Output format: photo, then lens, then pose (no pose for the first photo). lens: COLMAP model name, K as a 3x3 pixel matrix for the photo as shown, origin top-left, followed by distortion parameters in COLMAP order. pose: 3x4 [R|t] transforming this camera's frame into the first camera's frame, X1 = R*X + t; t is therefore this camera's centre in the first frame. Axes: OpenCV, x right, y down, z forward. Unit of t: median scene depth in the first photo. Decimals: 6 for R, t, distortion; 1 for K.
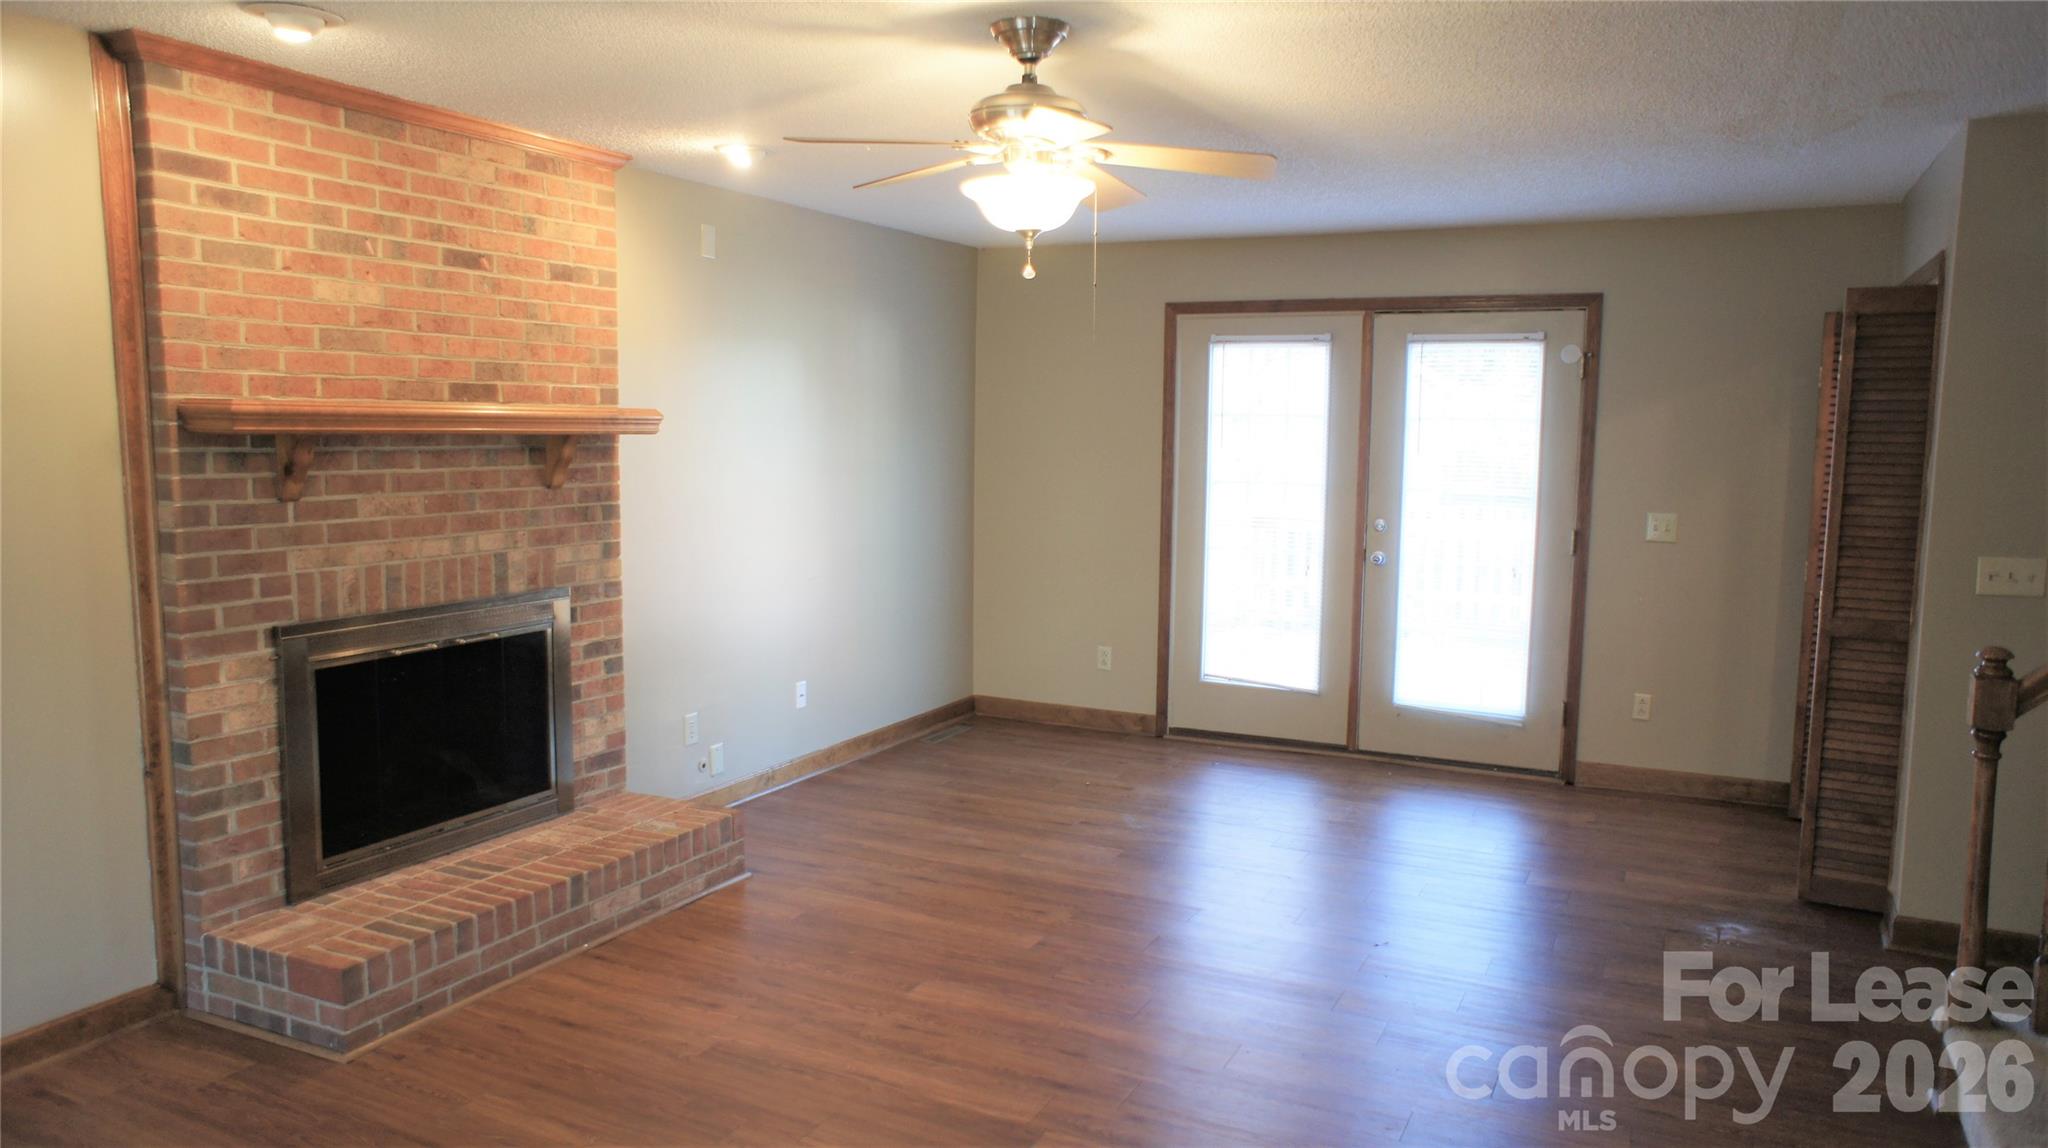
lens RADIAL K [[1390.0, 0, 1018.3], [0, 1390.0, 572.9], [0, 0, 1]] dist [-0.059711, 0.078547]
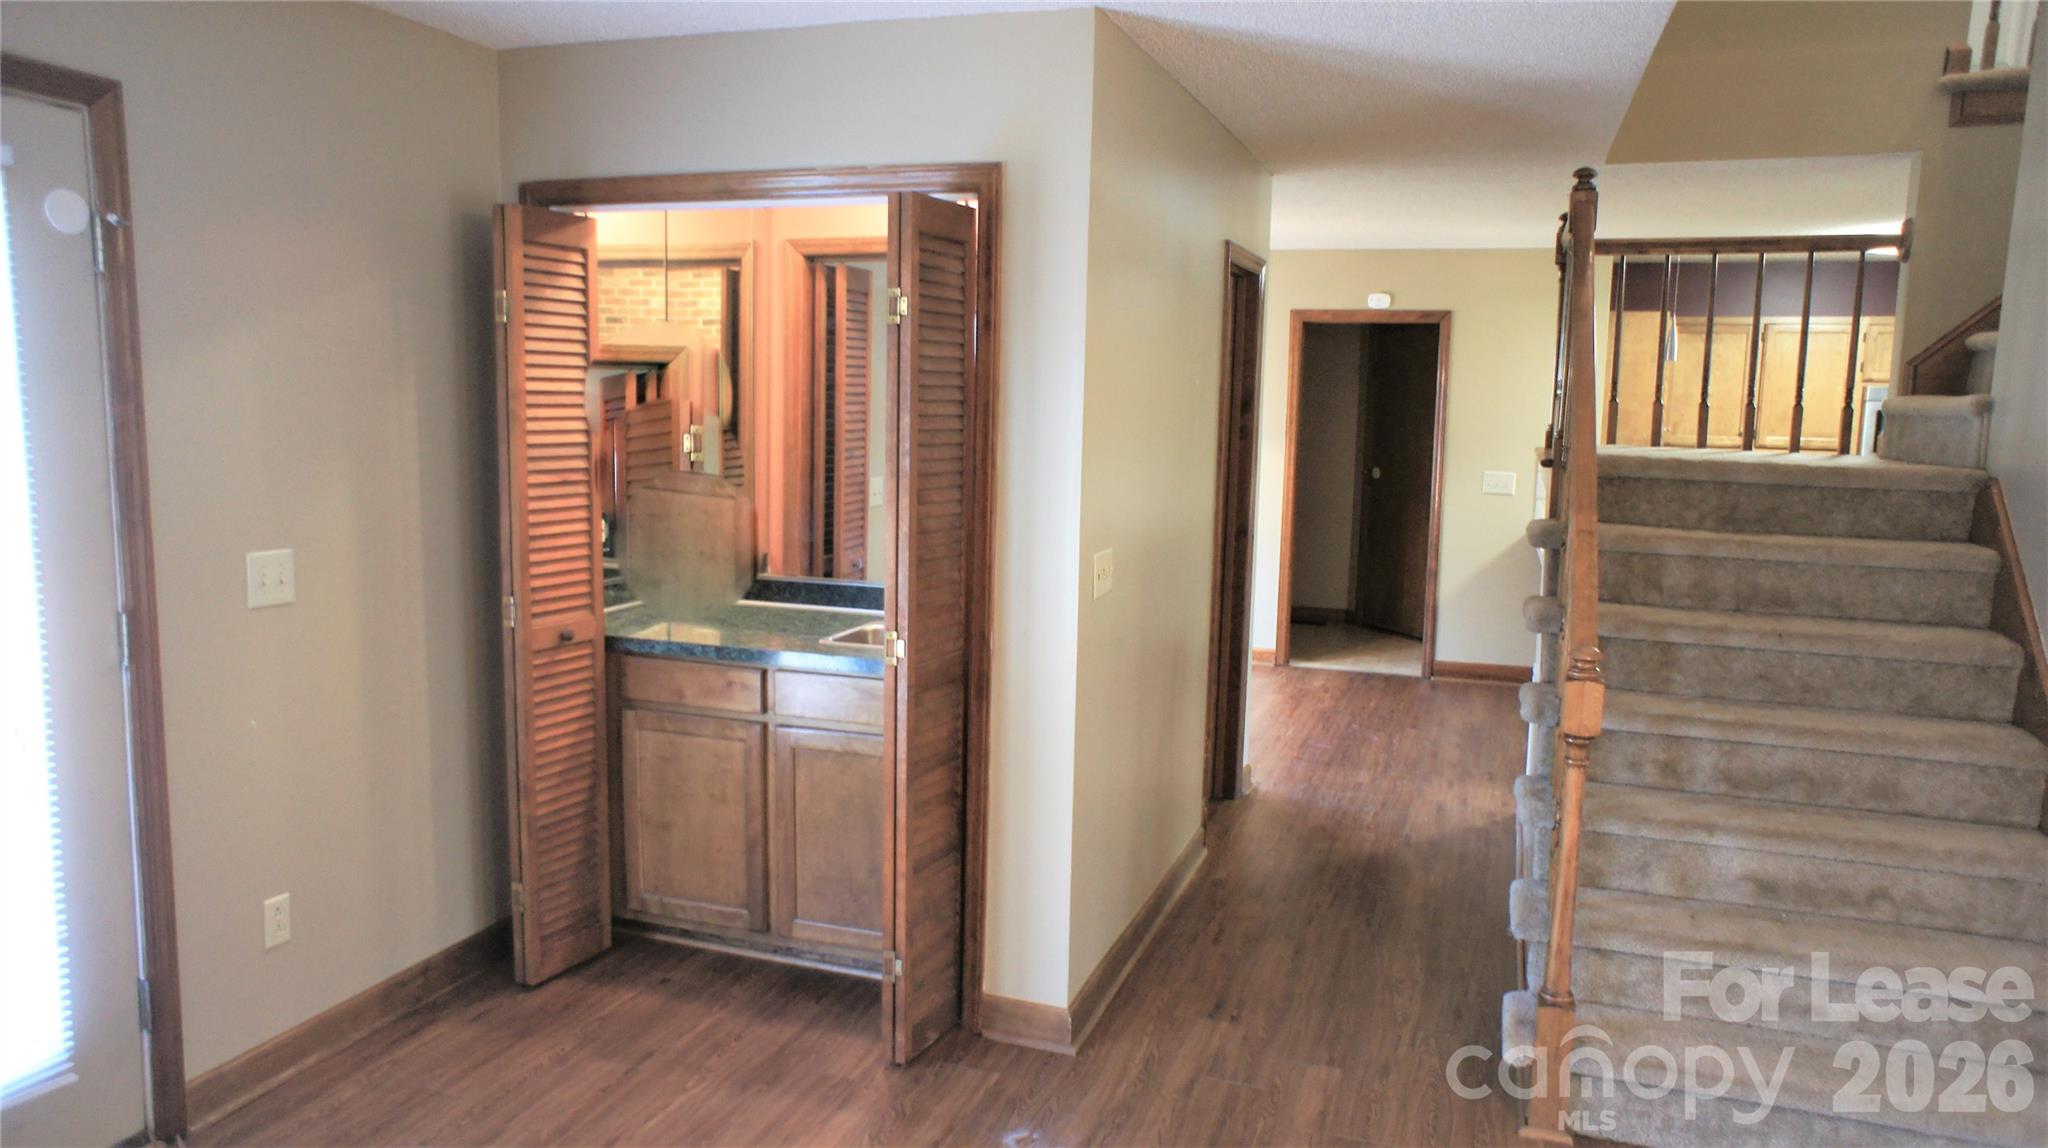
lens RADIAL K [[1390.0, 0, 1021.3], [0, 1390.0, 587.9], [0, 0, 1]] dist [-0.059711, 0.078547]
pose [[-0.127467, -0.147717, 0.980781, -0.075428], [0.085819, 0.983496, 0.159279, -0.085094], [-0.988123, 0.104472, -0.112687, 0.756479]]
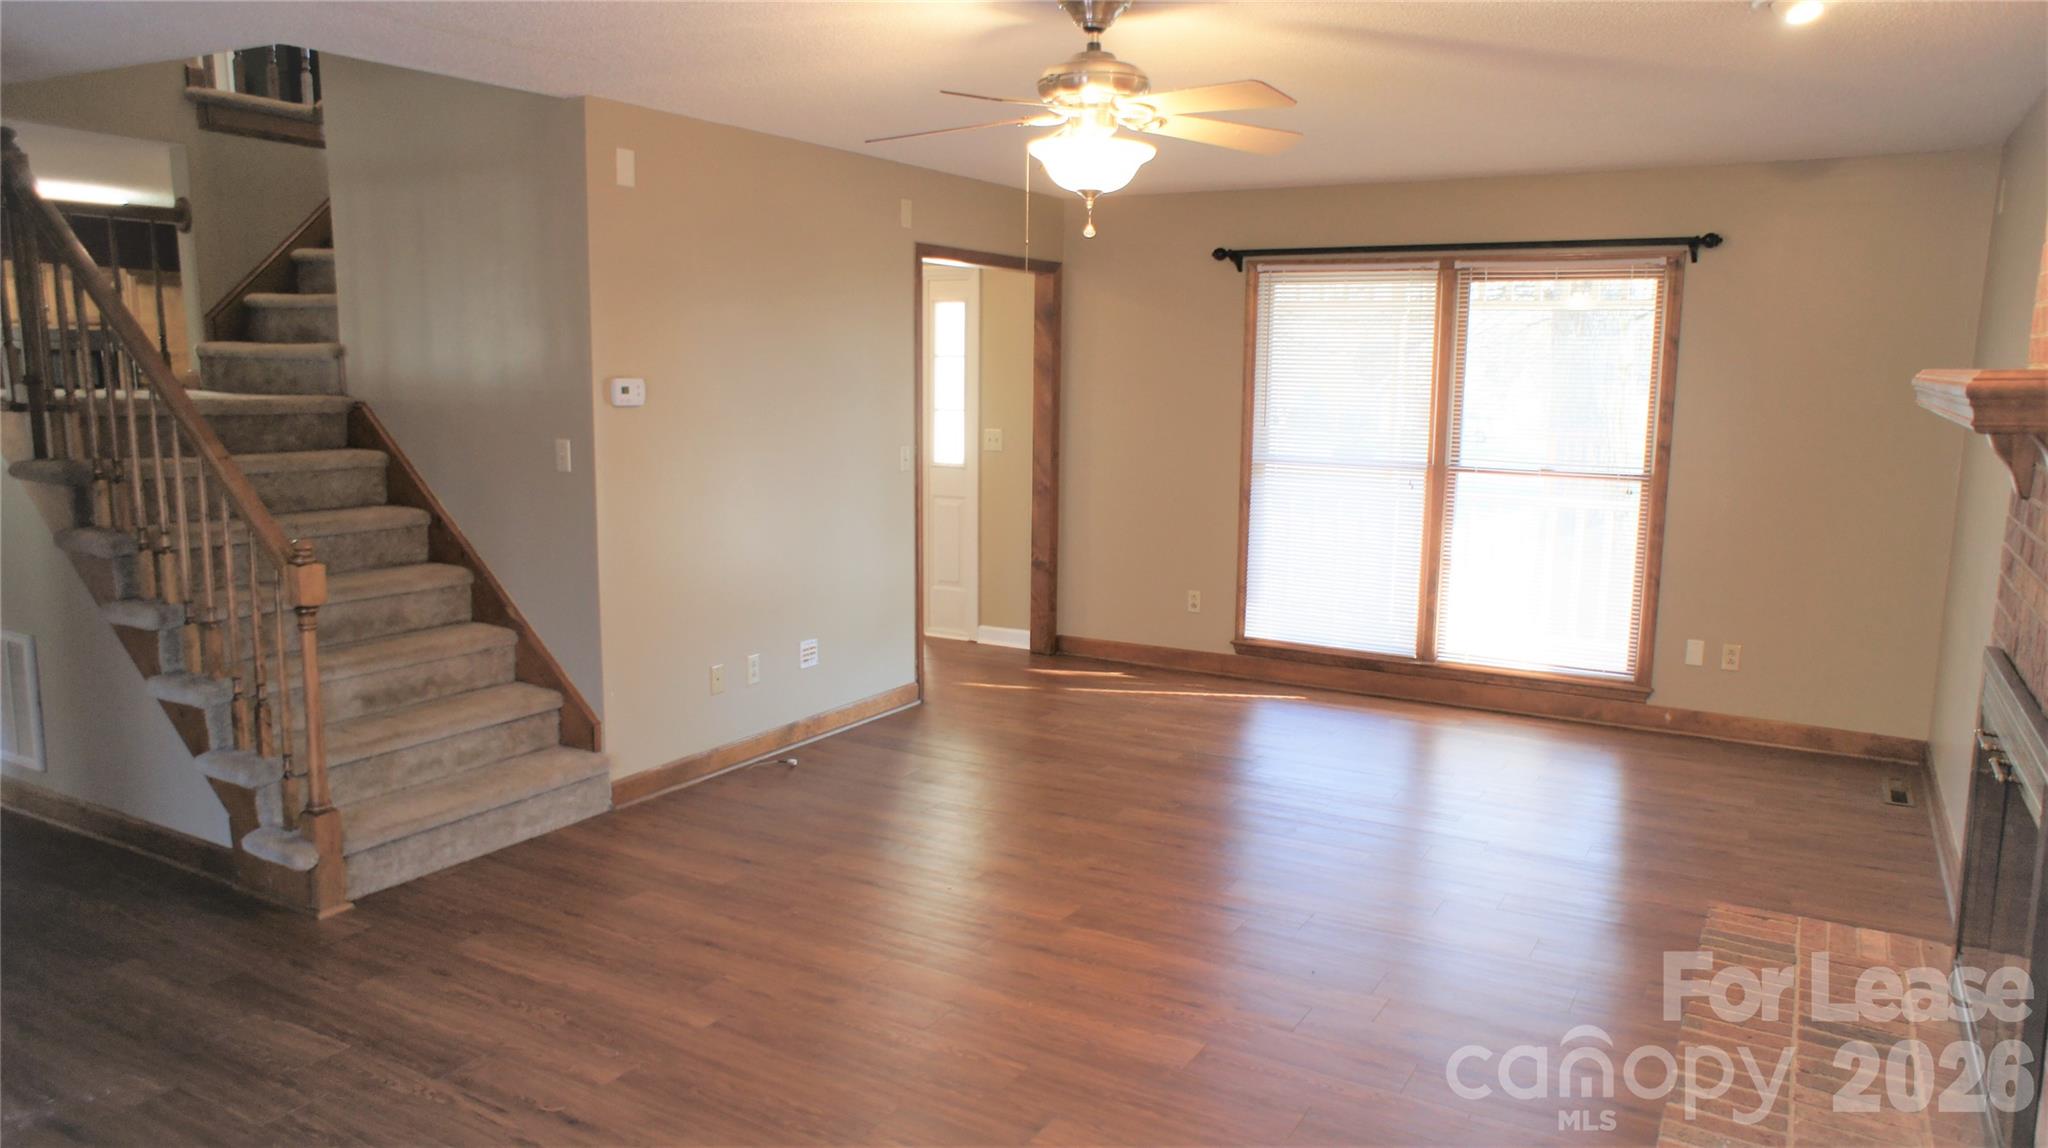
lens RADIAL K [[1390.0, 0, 1029.6], [0, 1390.0, 573.1], [0, 0, 1]] dist [-0.059711, 0.078547]
pose [[-0.998047, -0.032285, 0.053479, -0.000596], [-0.017809, 0.967619, 0.251786, -0.121503], [-0.059876, 0.250342, -0.966304, 1.105924]]
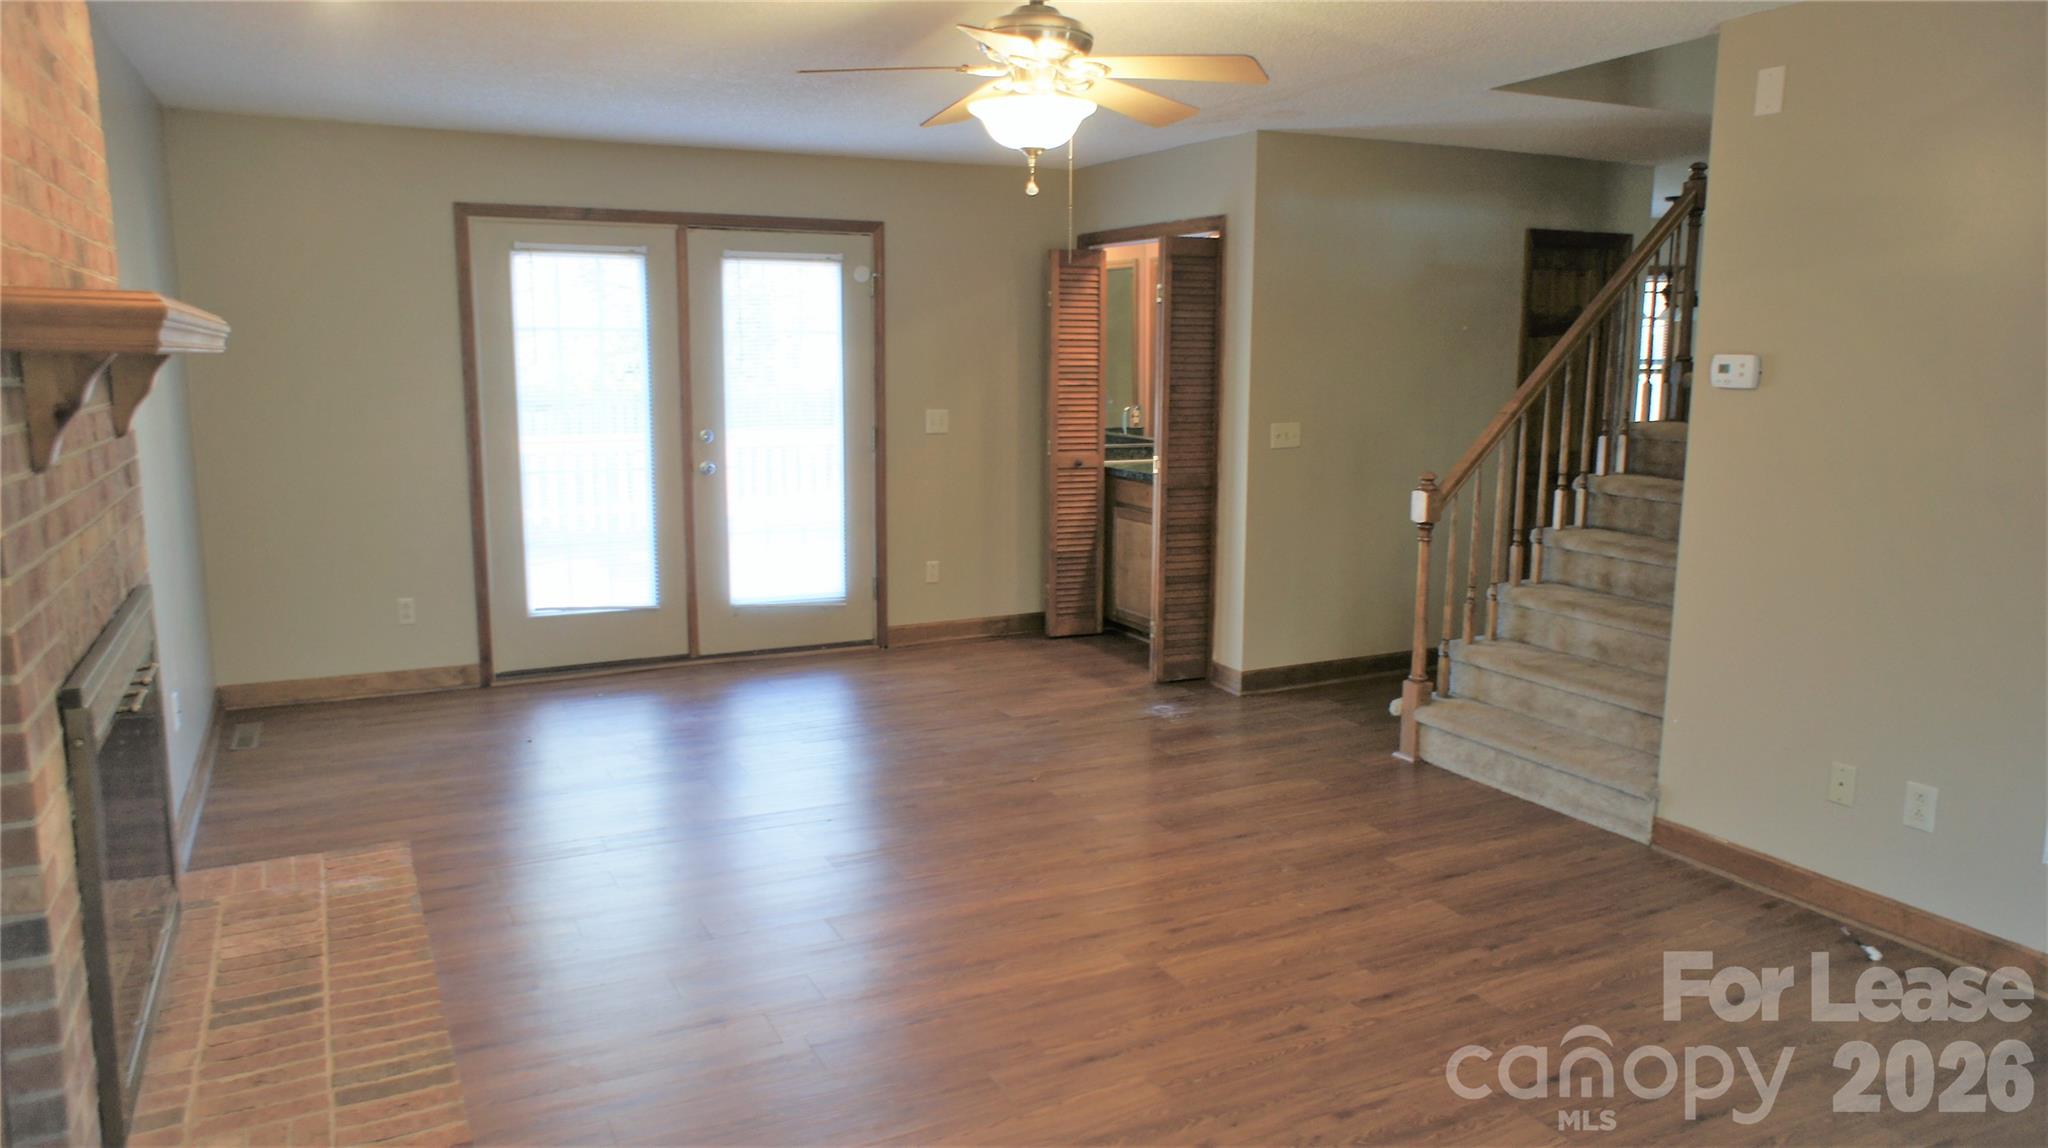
lens RADIAL K [[1390.0, 0, 1021.3], [0, 1390.0, 575.2], [0, 0, 1]] dist [-0.059711, 0.078547]
pose [[0.599992, -0.138319, 0.787957, -0.452312], [0.089111, 0.990366, 0.105996, -0.021367], [-0.795027, 0.006619, 0.606538, 0.198403]]
